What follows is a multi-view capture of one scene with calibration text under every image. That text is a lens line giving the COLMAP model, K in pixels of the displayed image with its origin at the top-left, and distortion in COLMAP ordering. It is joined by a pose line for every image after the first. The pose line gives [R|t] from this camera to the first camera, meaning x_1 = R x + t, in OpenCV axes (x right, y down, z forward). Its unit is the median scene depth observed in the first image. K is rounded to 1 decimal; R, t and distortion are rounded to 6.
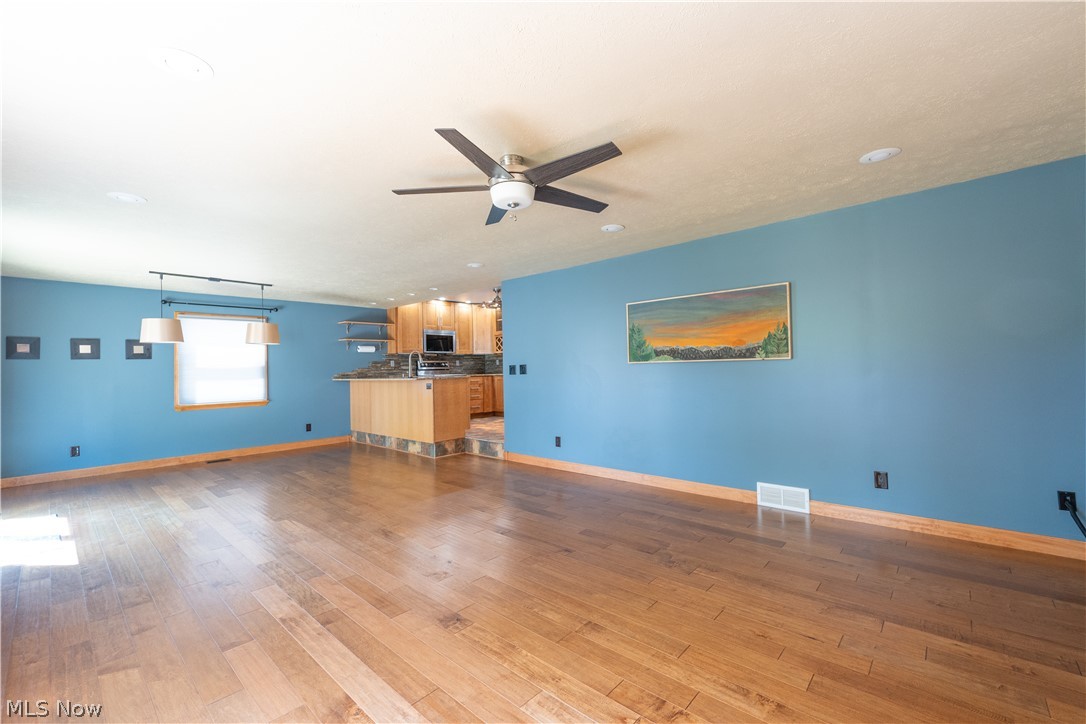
lens RADIAL K [[448.2, 0, 543.0], [0, 448.2, 362.0], [0, 0, 1]] dist [0.001566, 0.000168]
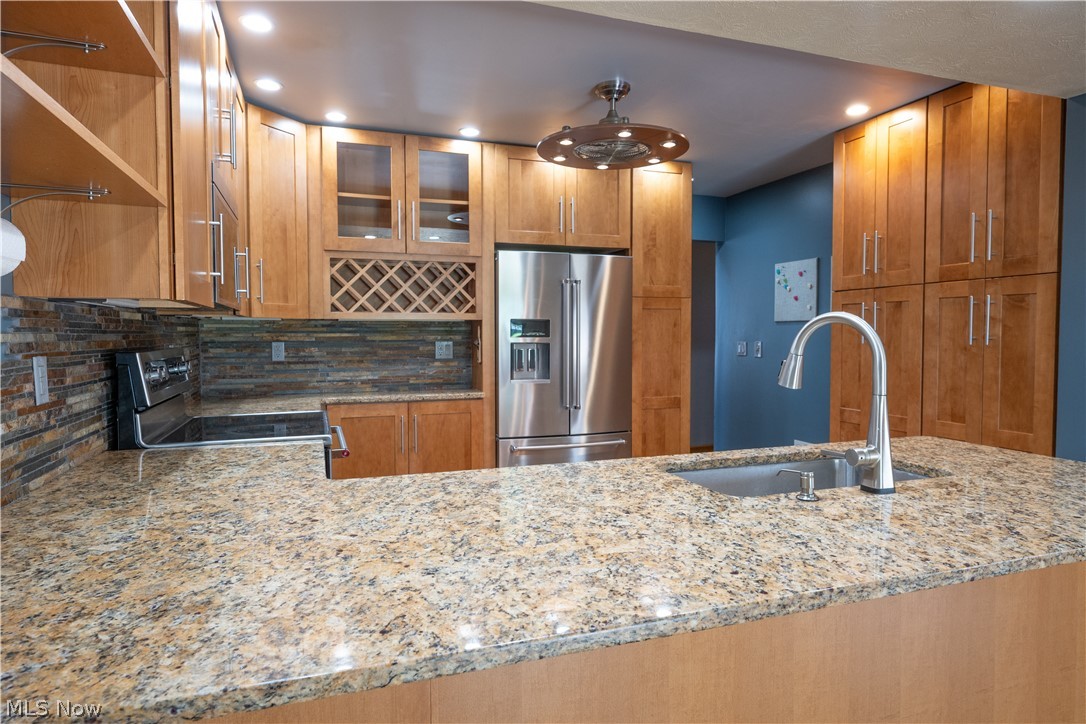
lens RADIAL K [[648.4, 0, 543.0], [0, 648.4, 362.0], [0, 0, 1]] dist [-0.003983, -0.000099]
pose [[0.468021, -0.016755, 0.883558, -0.430317], [-0.022941, 0.999253, 0.031101, -0.010135], [-0.883419, -0.034826, 0.467287, 0.797764]]
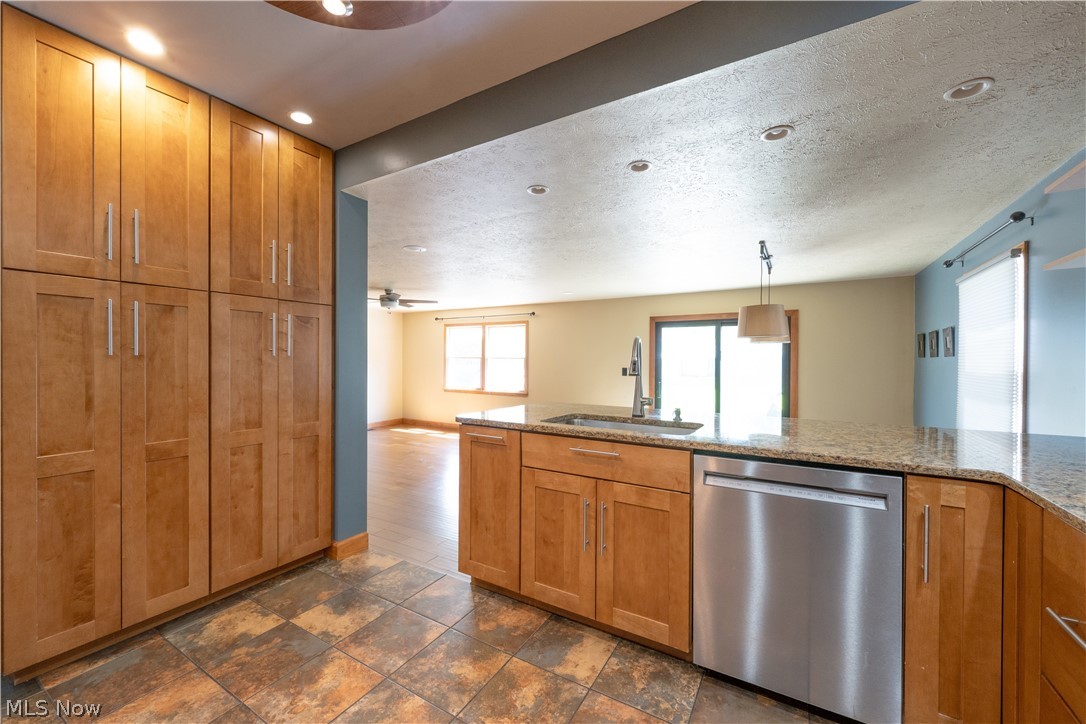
lens RADIAL K [[429.0, 0, 543.0], [0, 429.0, 362.0], [0, 0, 1]] dist [-0.000997, 0.000184]
pose [[-0.980213, 0.018703, -0.197062, -0.127556], [0.020005, 0.999789, -0.004617, -0.005625], [0.196935, -0.008468, -0.980380, 1.043533]]
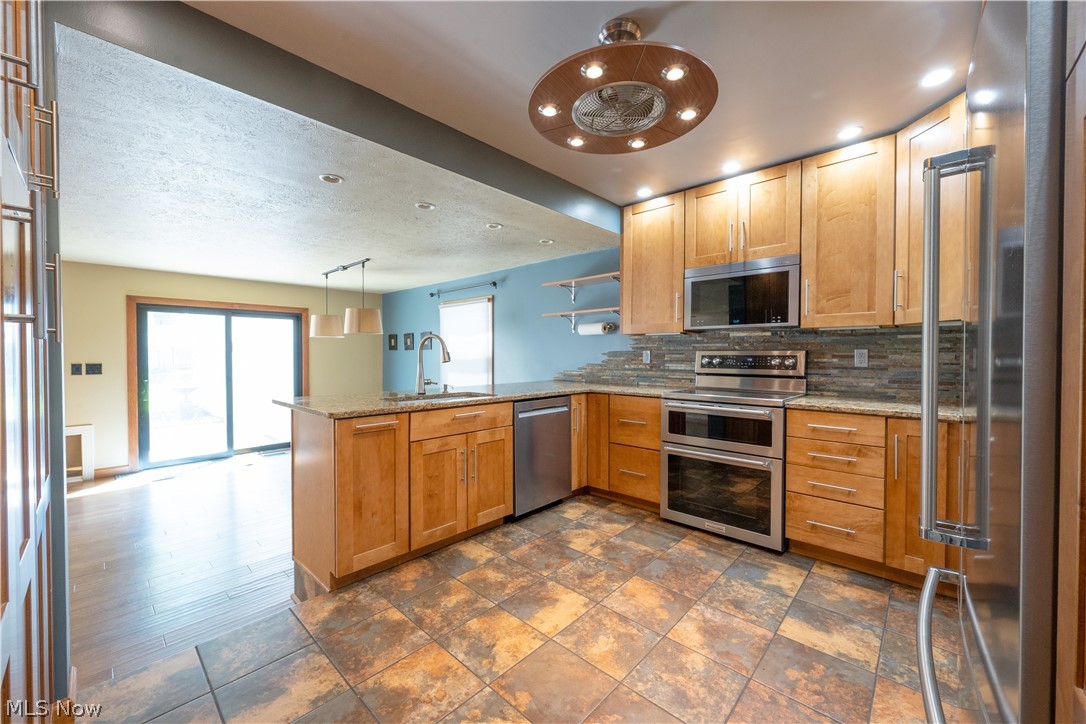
lens RADIAL K [[420.7, 0, 543.0], [0, 420.7, 362.0], [0, 0, 1]] dist [-0.000647, -0.000092]
pose [[-0.008021, 0.042886, -0.999048, 0.101752], [0.015509, 0.998965, 0.042758, -0.011417], [0.999848, -0.015151, -0.008678, 0.900371]]
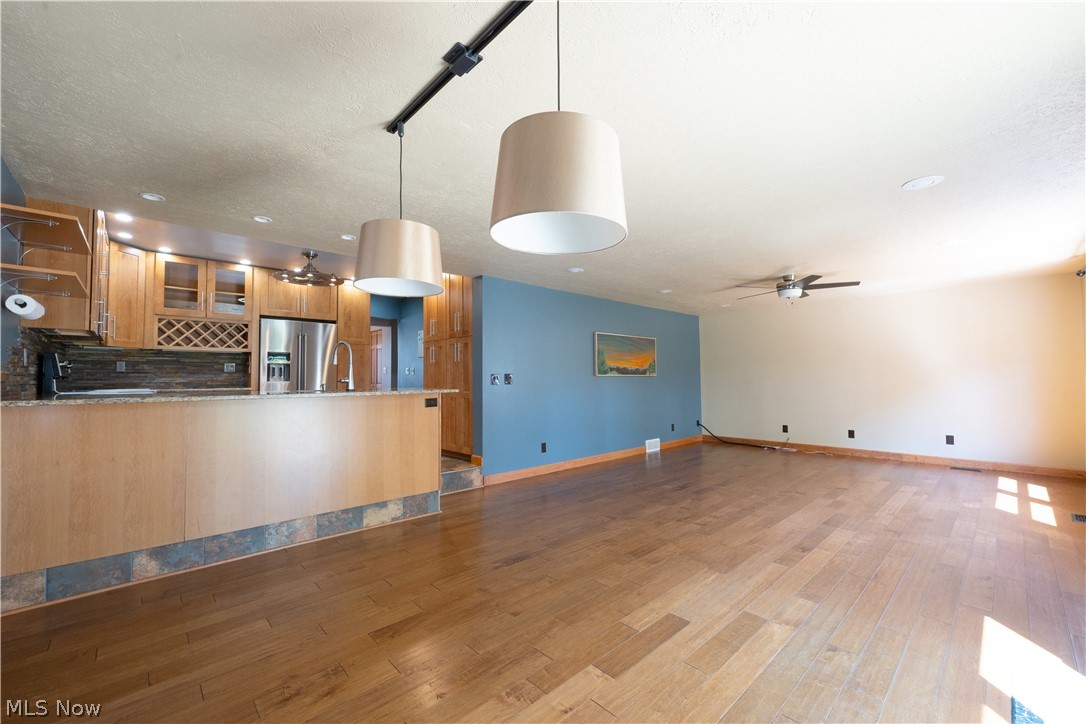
lens RADIAL K [[440.1, 0, 543.0], [0, 440.1, 362.0], [0, 0, 1]] dist [-0.000001, -0.000372]
pose [[0.080274, 0.060589, 0.994930, -0.641339], [-0.009694, 0.998151, -0.060003, 0.023870], [-0.996726, -0.004828, 0.080713, 0.580434]]
